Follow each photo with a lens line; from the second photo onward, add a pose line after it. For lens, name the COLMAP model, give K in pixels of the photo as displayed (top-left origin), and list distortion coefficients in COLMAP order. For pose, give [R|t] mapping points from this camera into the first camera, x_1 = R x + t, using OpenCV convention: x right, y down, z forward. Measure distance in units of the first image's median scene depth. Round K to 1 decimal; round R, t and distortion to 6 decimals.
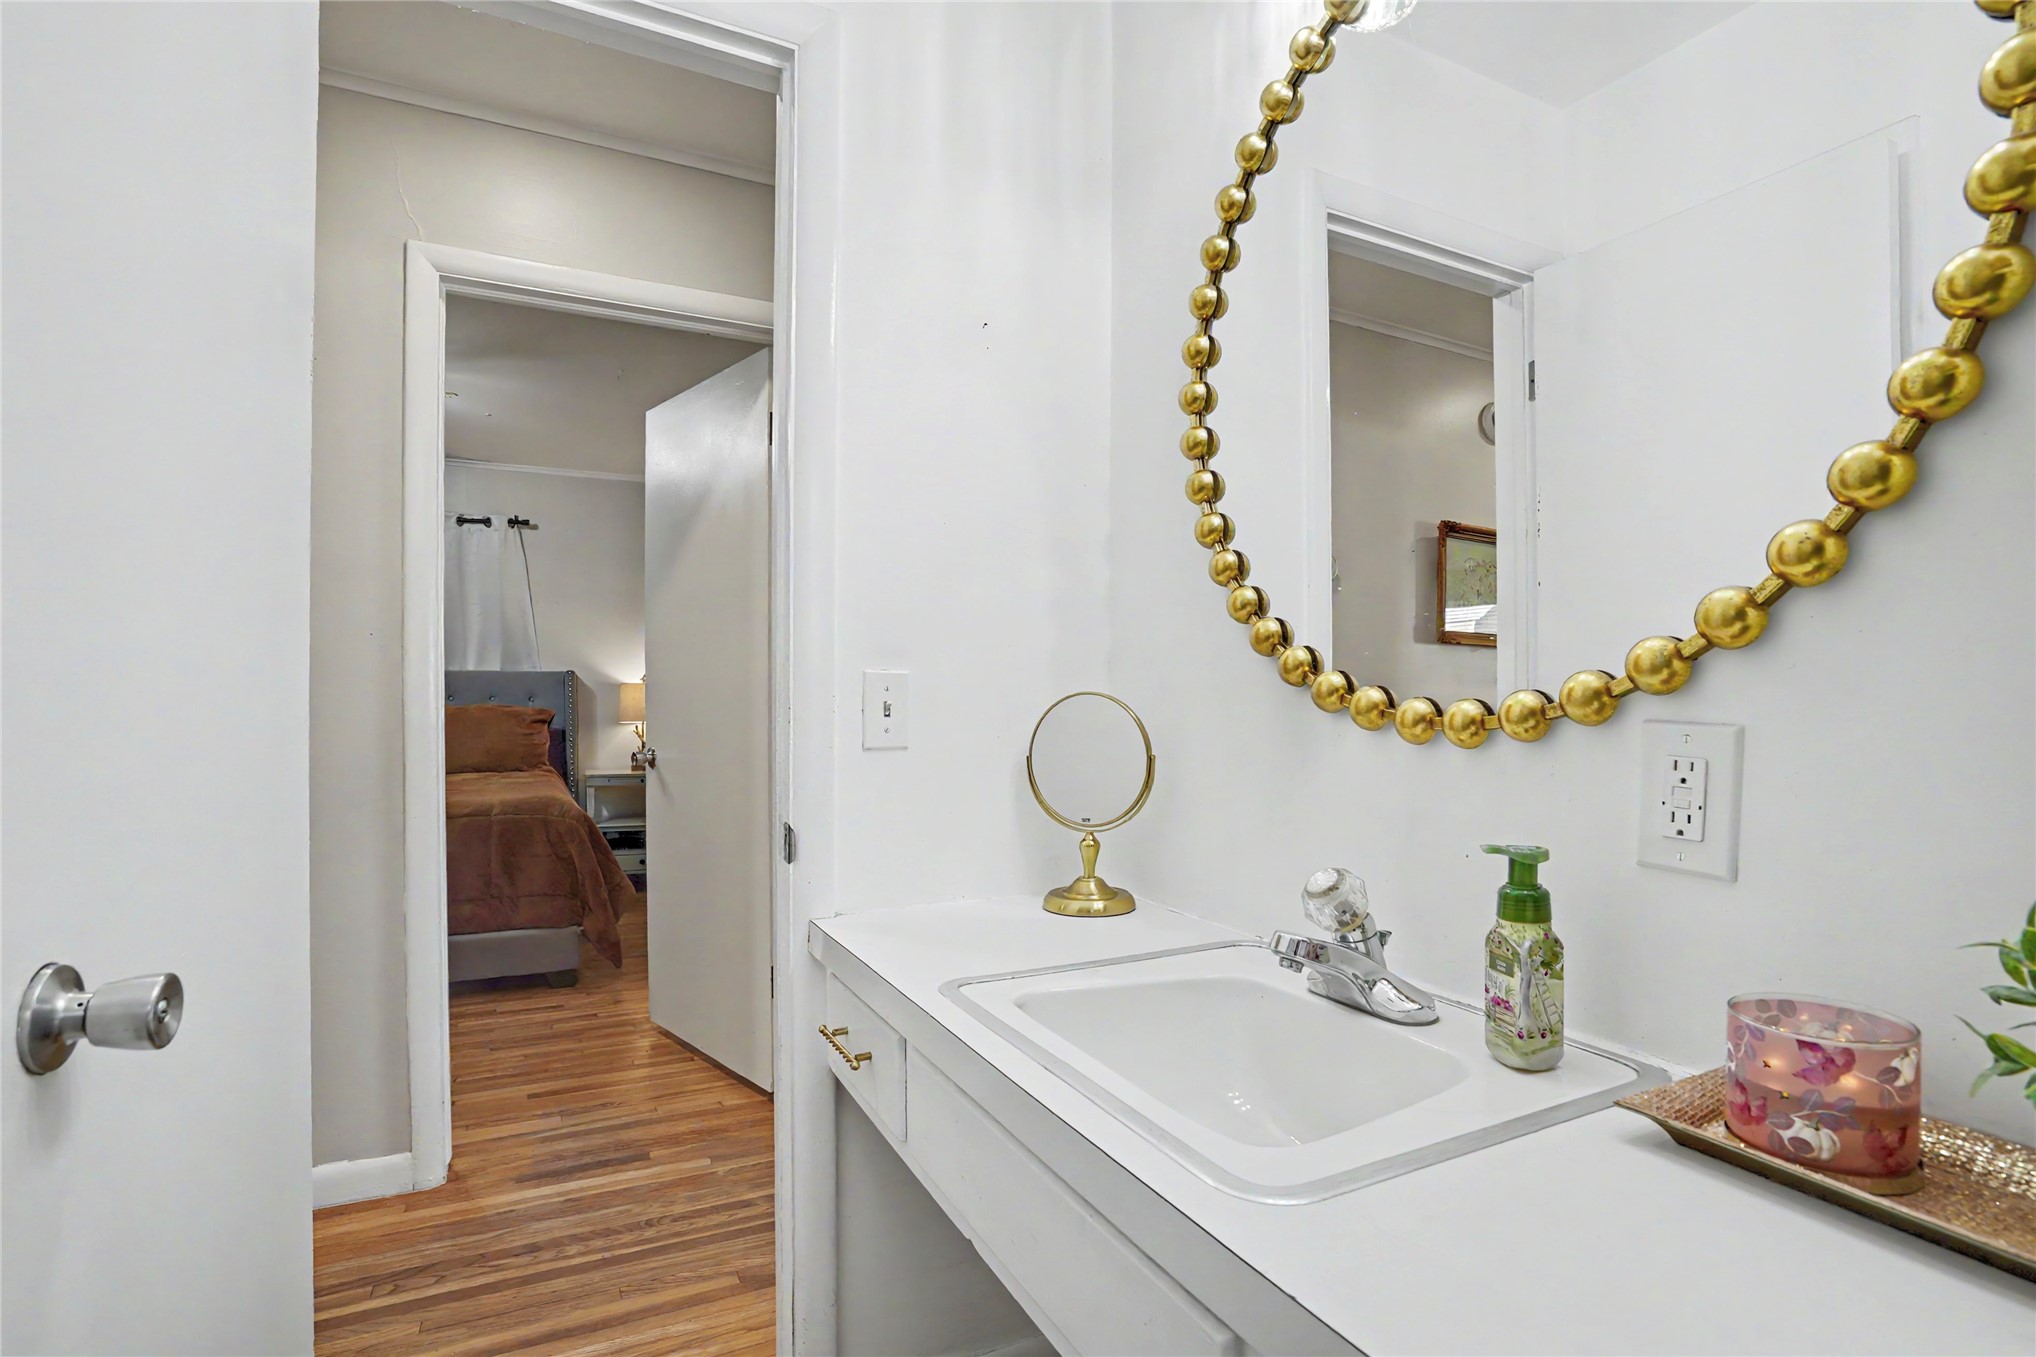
lens RADIAL K [[960.8, 0, 1018.8], [0, 960.8, 687.4], [0, 0, 1]] dist [-0.045614, 0.002005]
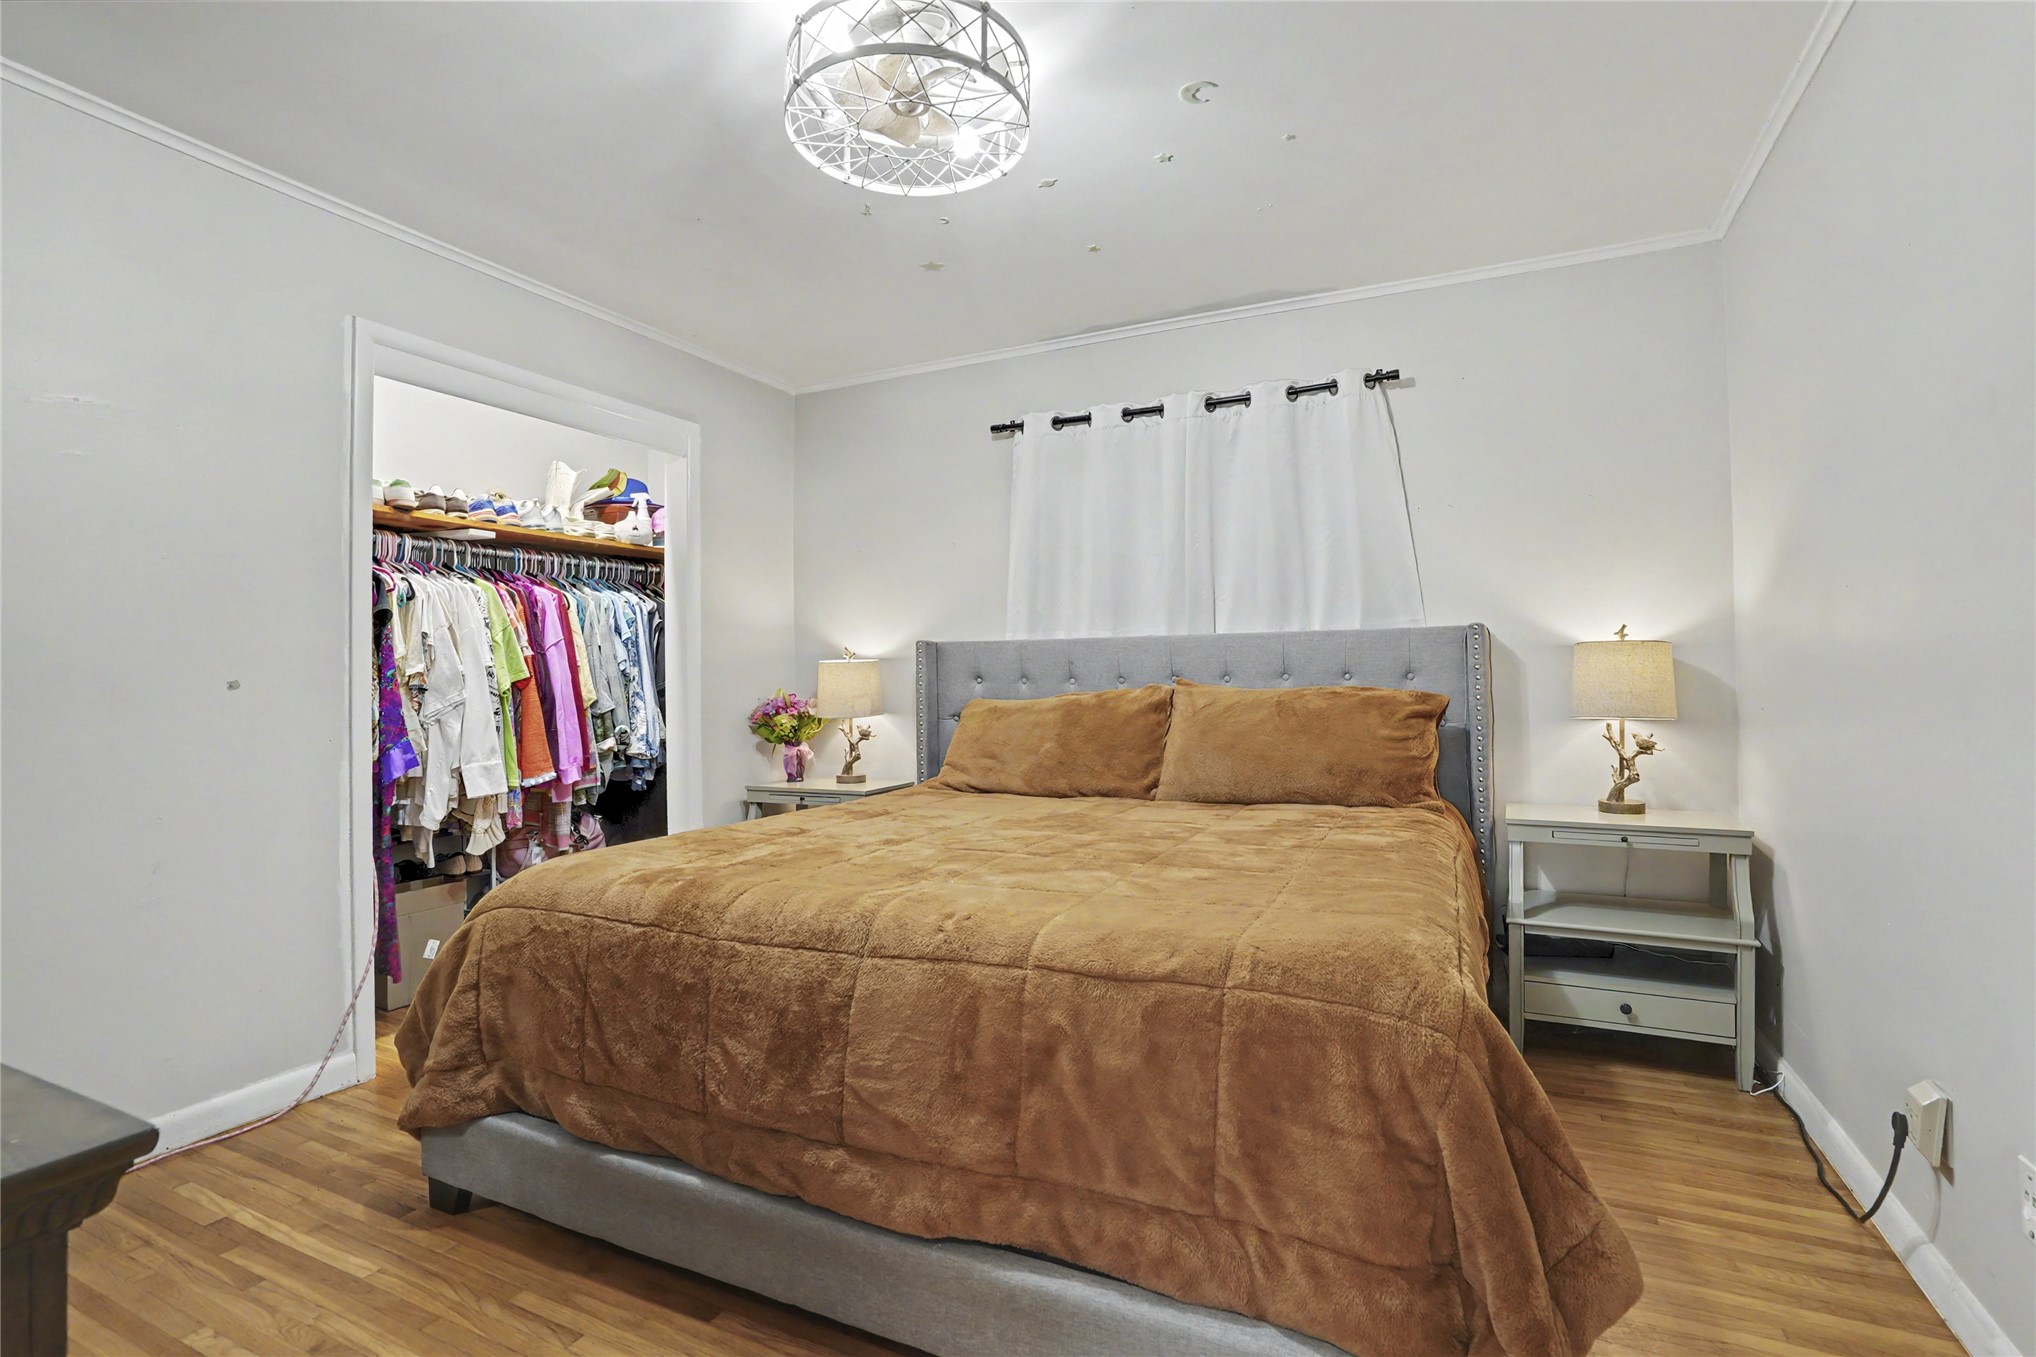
lens RADIAL K [[960.8, 0, 1034.3], [0, 960.8, 688.7], [0, 0, 1]] dist [-0.045614, 0.002005]
pose [[0.618937, -0.007622, -0.785404, -0.204434], [0.025470, 0.999622, 0.010370, 0.008555], [0.785027, -0.026423, 0.618897, 0.473160]]
